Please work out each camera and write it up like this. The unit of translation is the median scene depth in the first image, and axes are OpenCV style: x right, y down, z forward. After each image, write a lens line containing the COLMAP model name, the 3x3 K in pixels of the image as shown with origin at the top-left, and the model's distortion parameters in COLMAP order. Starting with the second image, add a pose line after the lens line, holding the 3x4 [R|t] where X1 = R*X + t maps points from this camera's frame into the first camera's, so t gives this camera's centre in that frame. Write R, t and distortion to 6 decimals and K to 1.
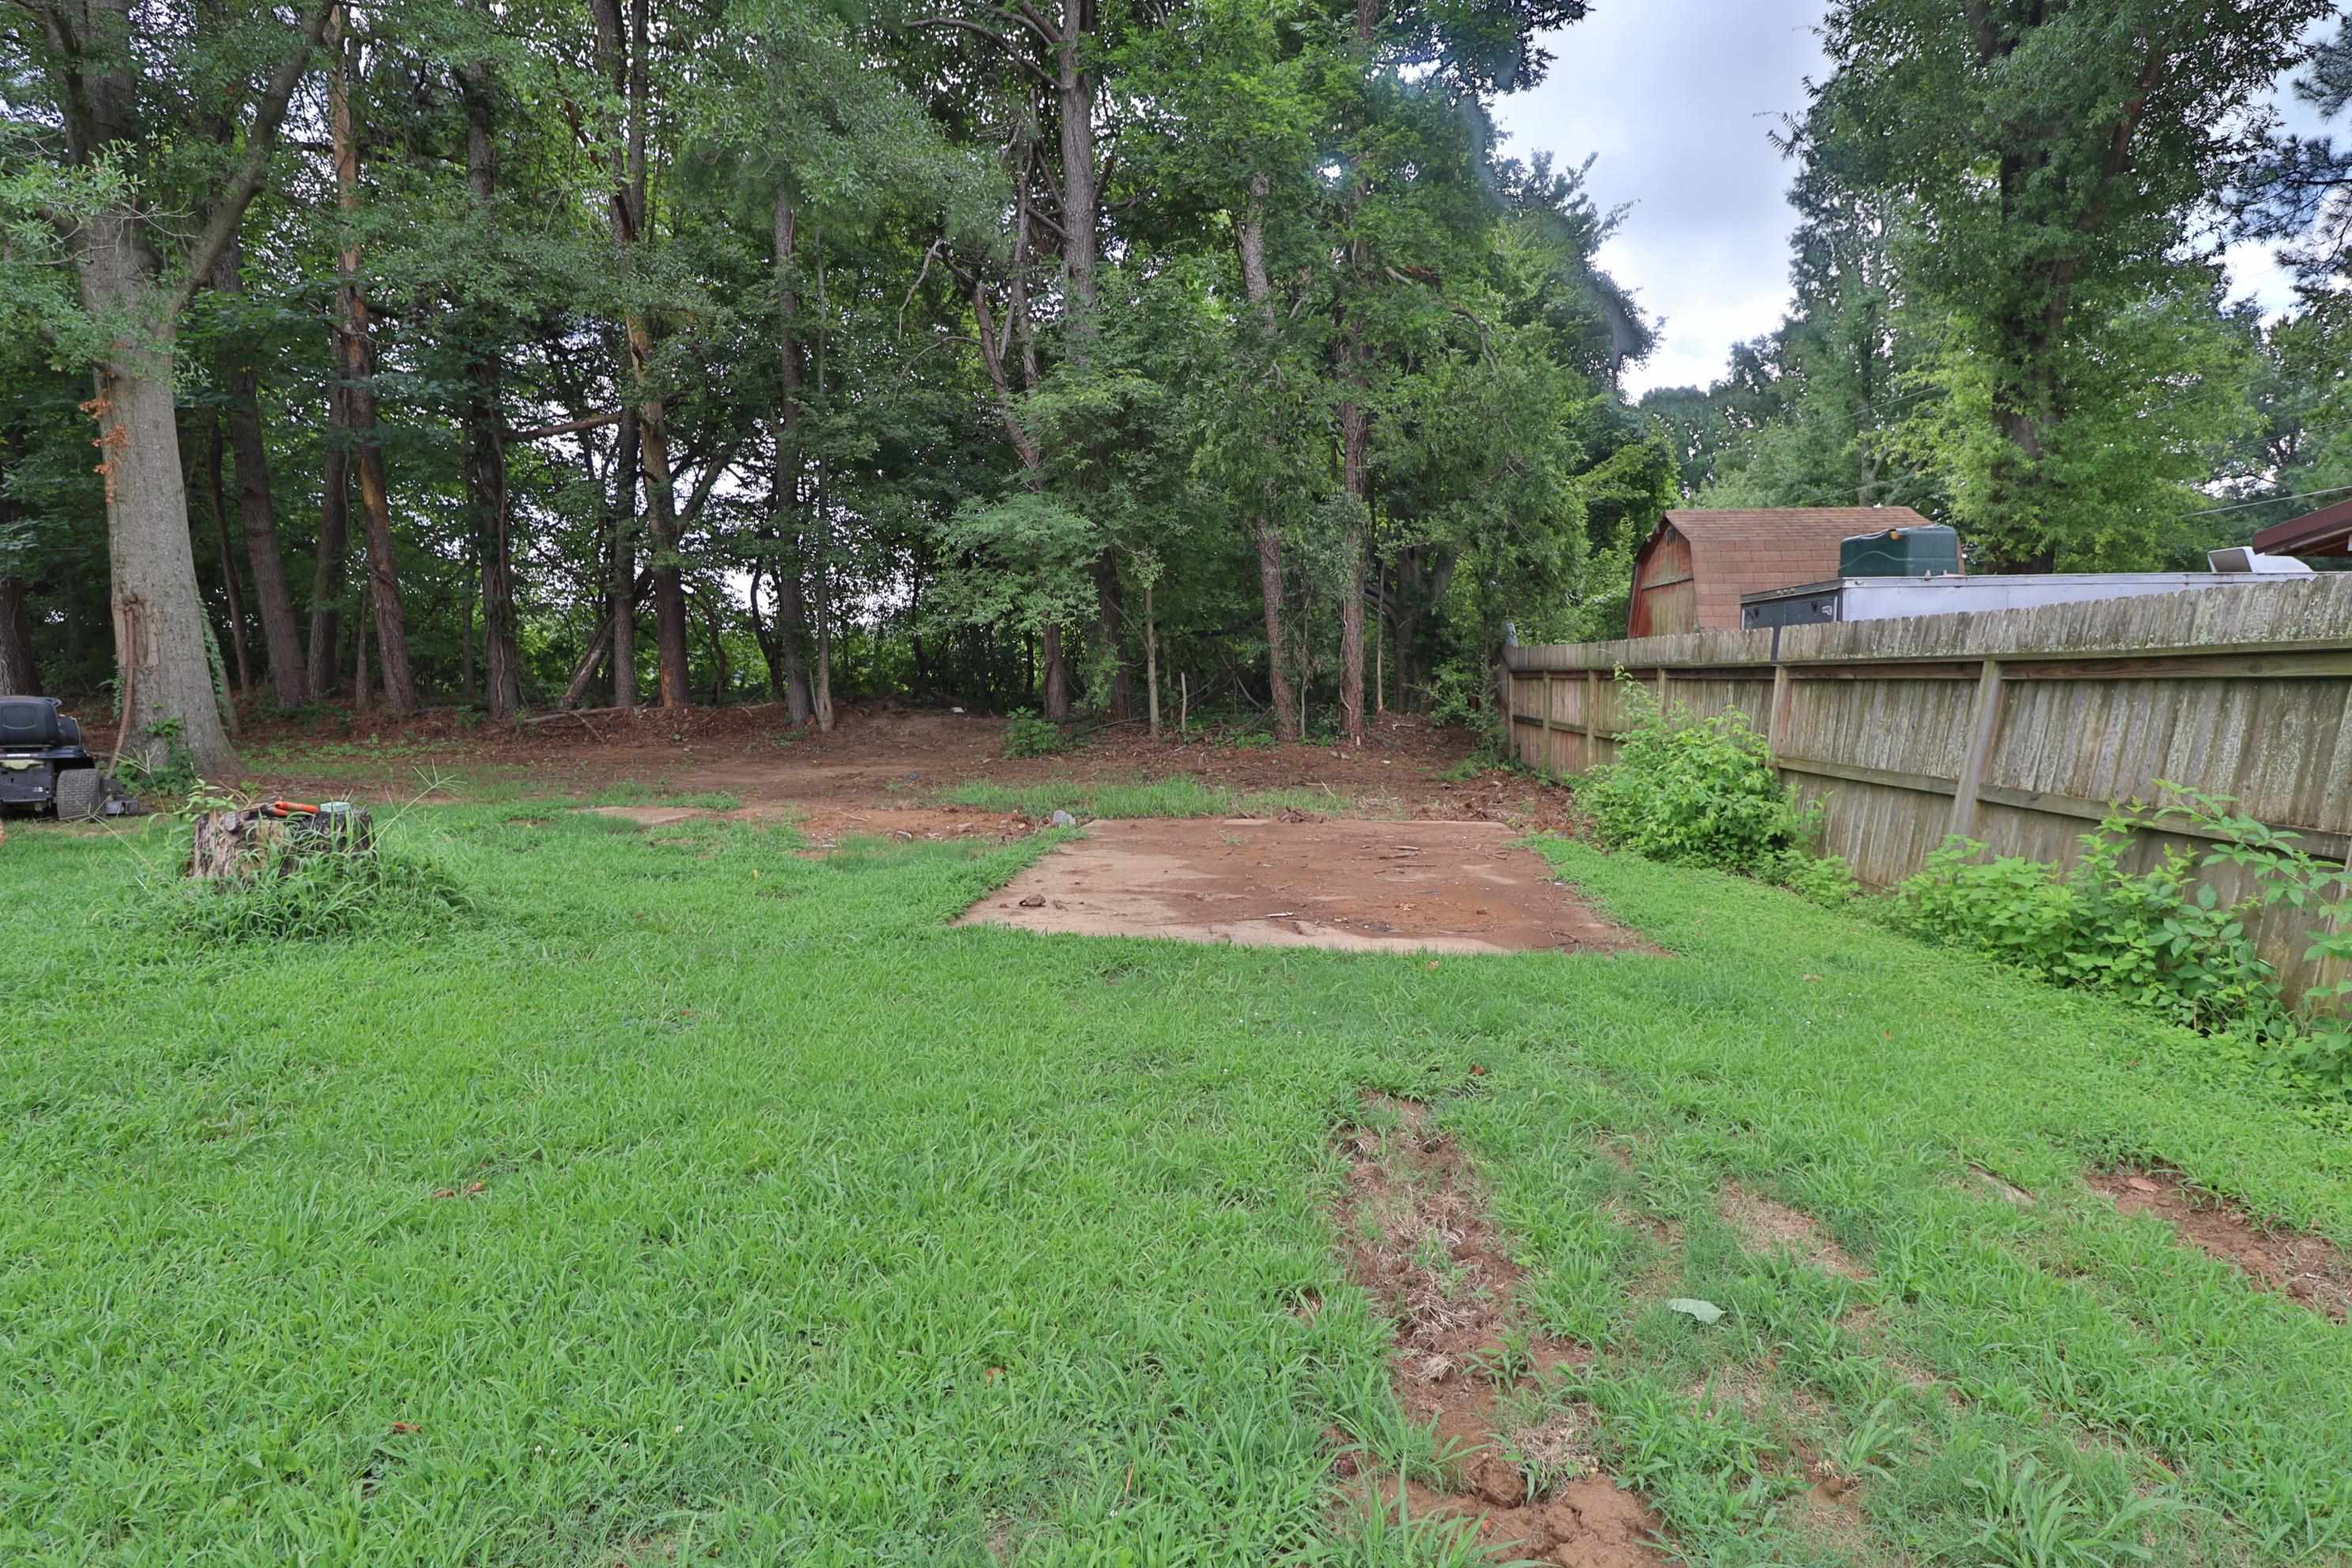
lens RADIAL K [[1232.7, 0, 1198.0], [0, 1232.7, 748.1], [0, 0, 1]] dist [0.001660, -0.012958]
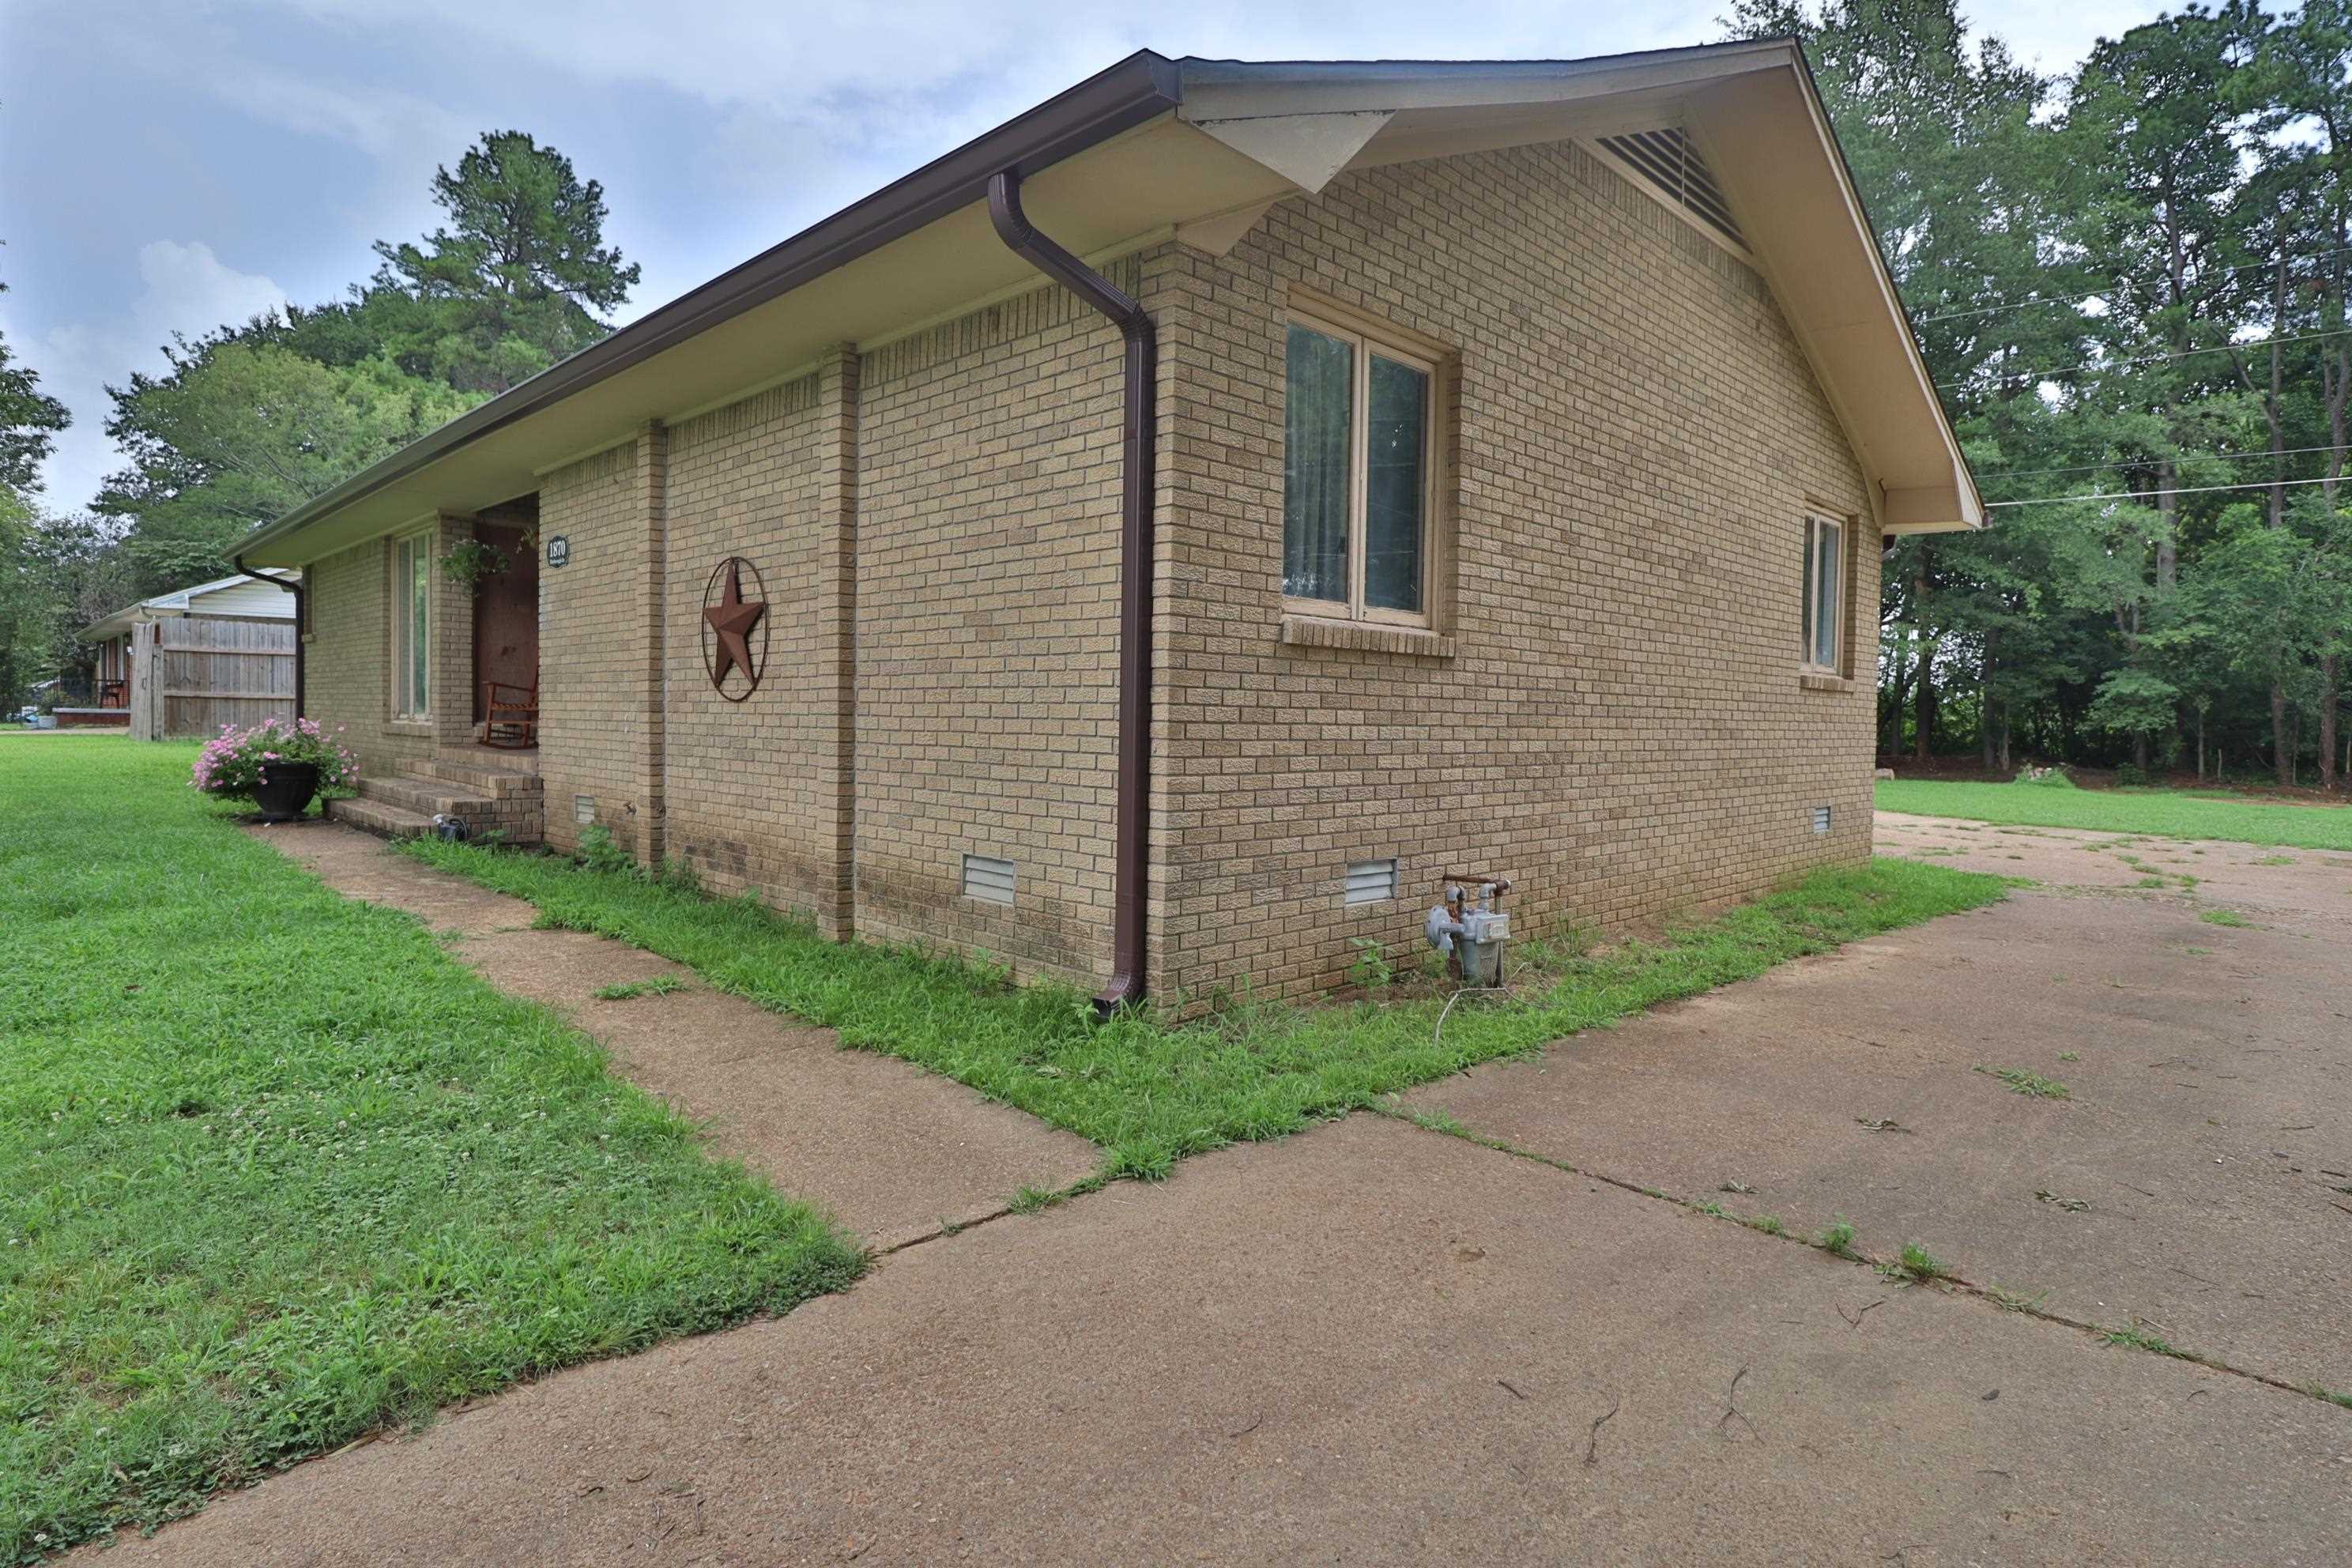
lens RADIAL K [[1232.7, 0, 1198.0], [0, 1232.7, 748.1], [0, 0, 1]] dist [0.001660, -0.012958]
pose [[0.767178, 0.033553, -0.640556, -0.010496], [-0.062337, 0.997804, -0.022395, 0.099460], [0.638398, 0.057111, 0.767585, -1.845804]]
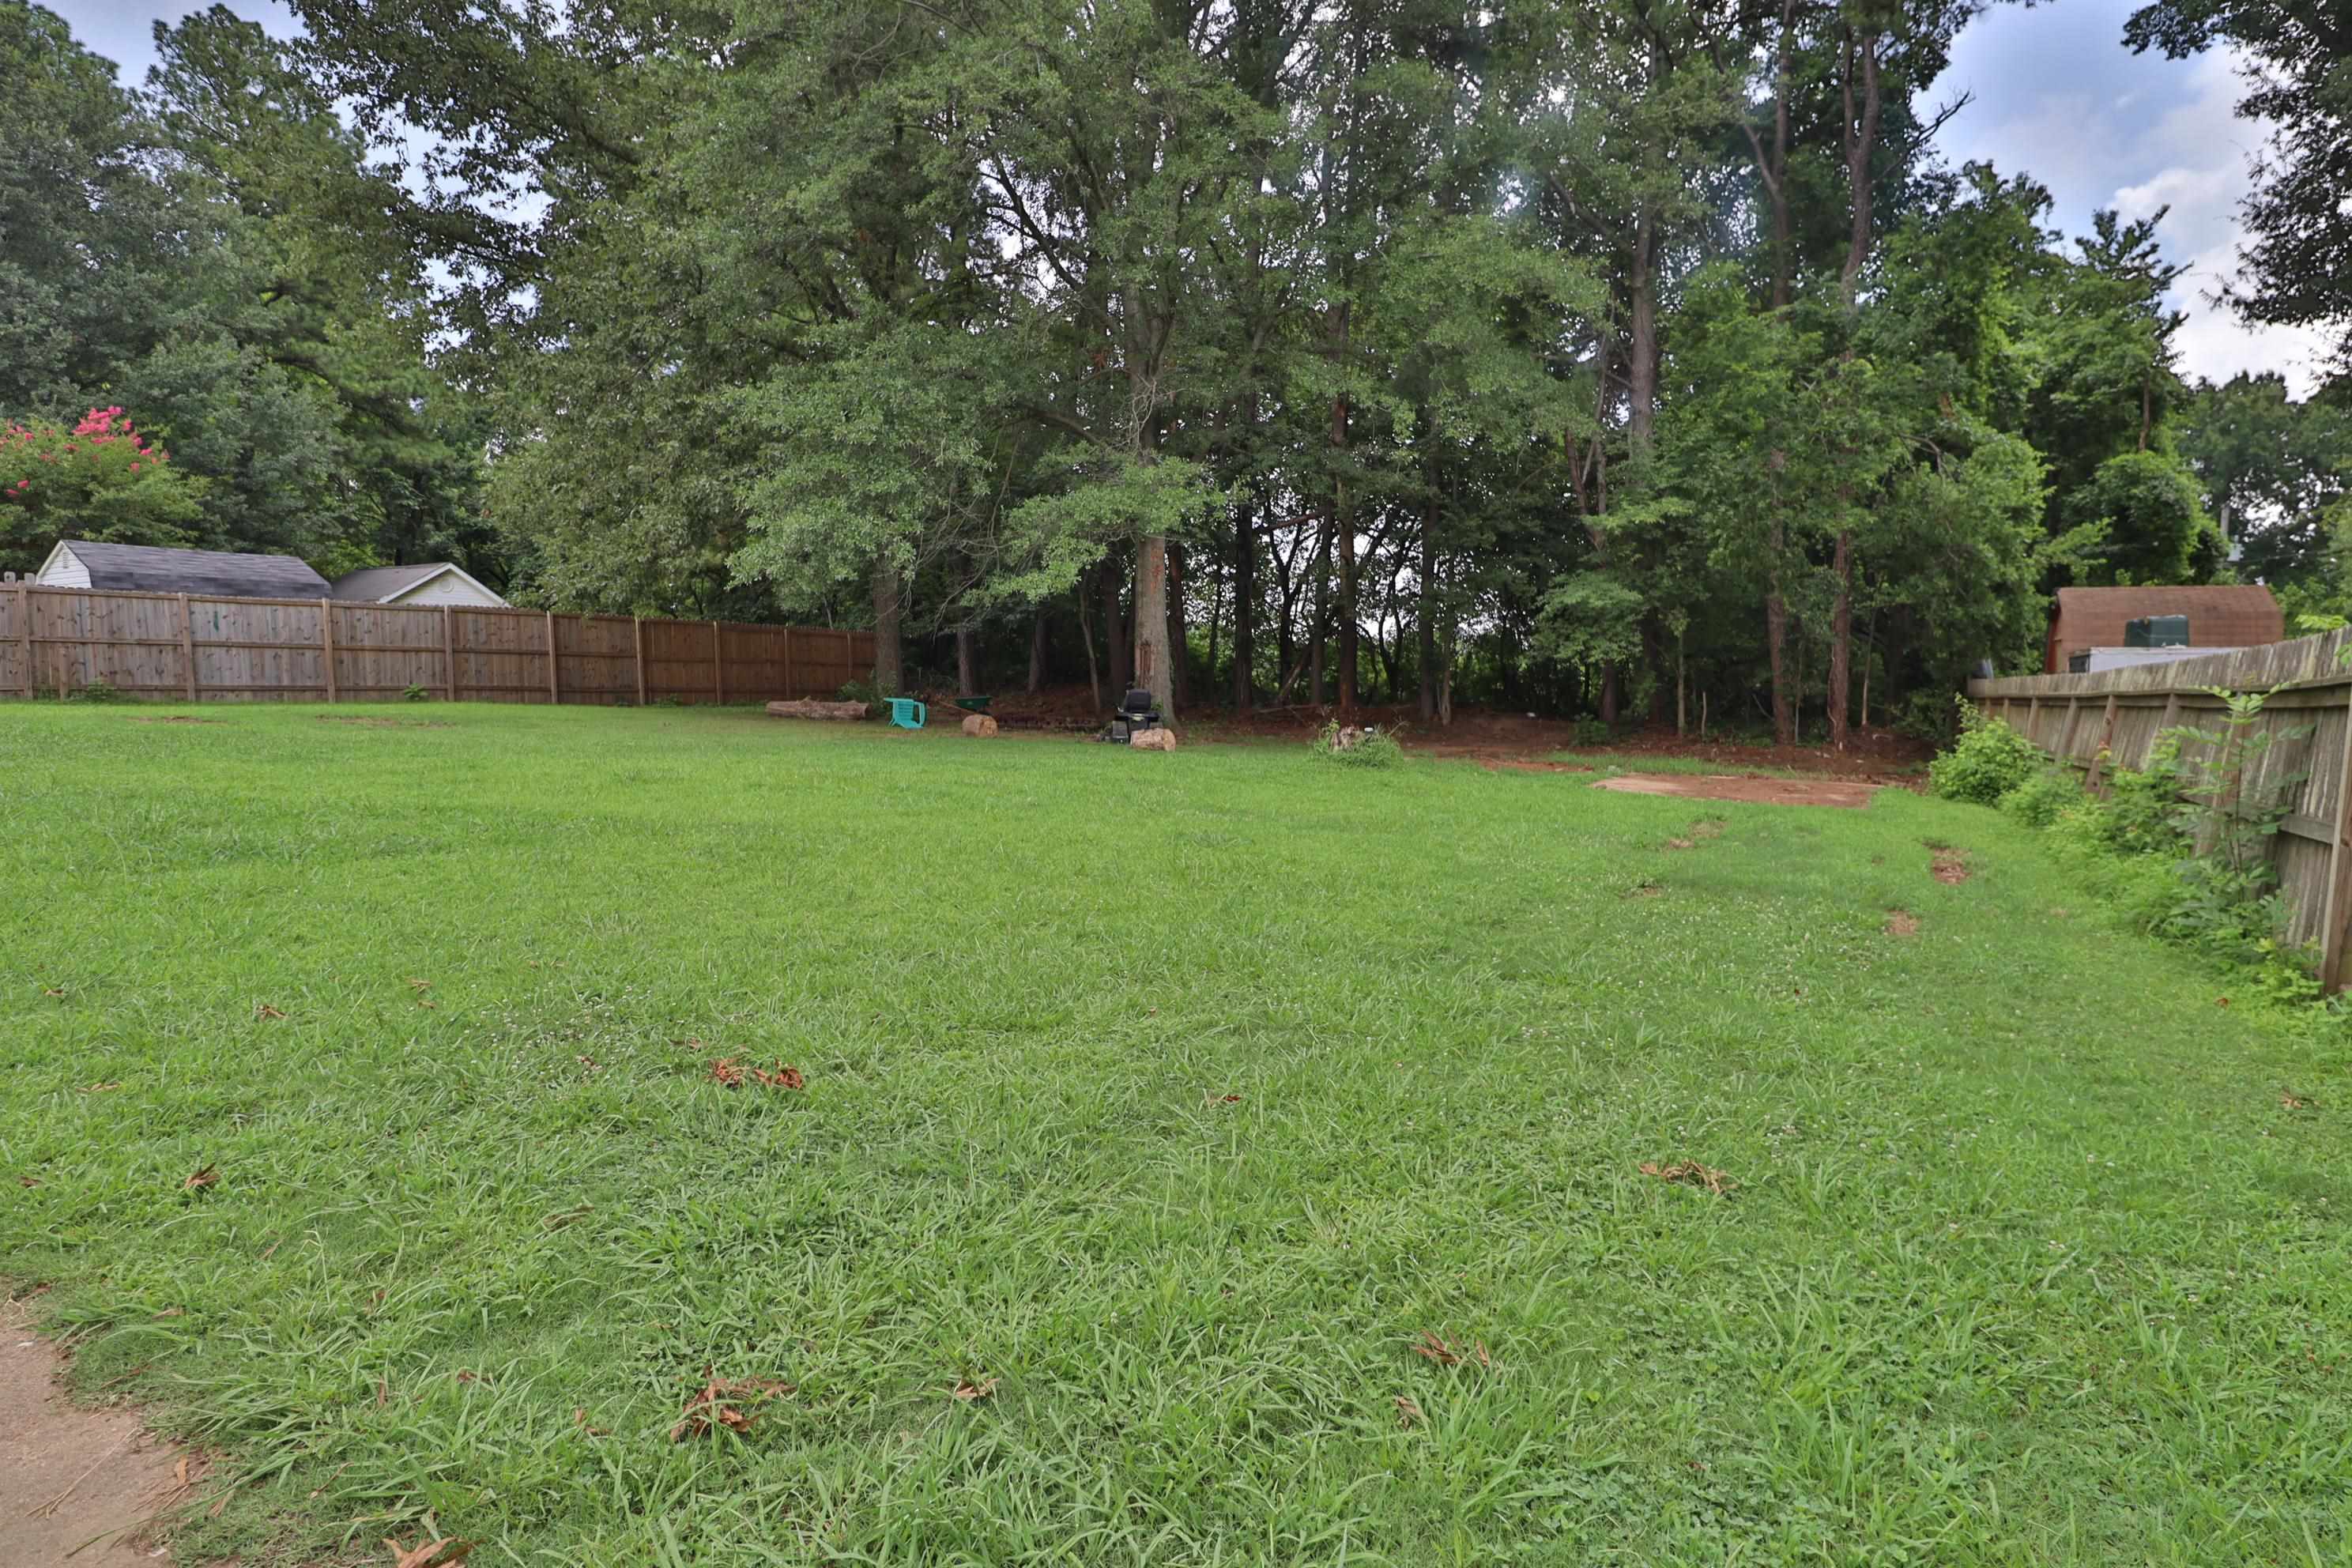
lens RADIAL K [[1232.7, 0, 1198.0], [0, 1232.7, 748.1], [0, 0, 1]] dist [0.001660, -0.012958]
pose [[0.909036, 0.044856, -0.414295, 0.053176], [-0.048747, 0.998810, 0.001183, 0.032233], [0.413856, 0.019120, 0.910142, -0.570080]]
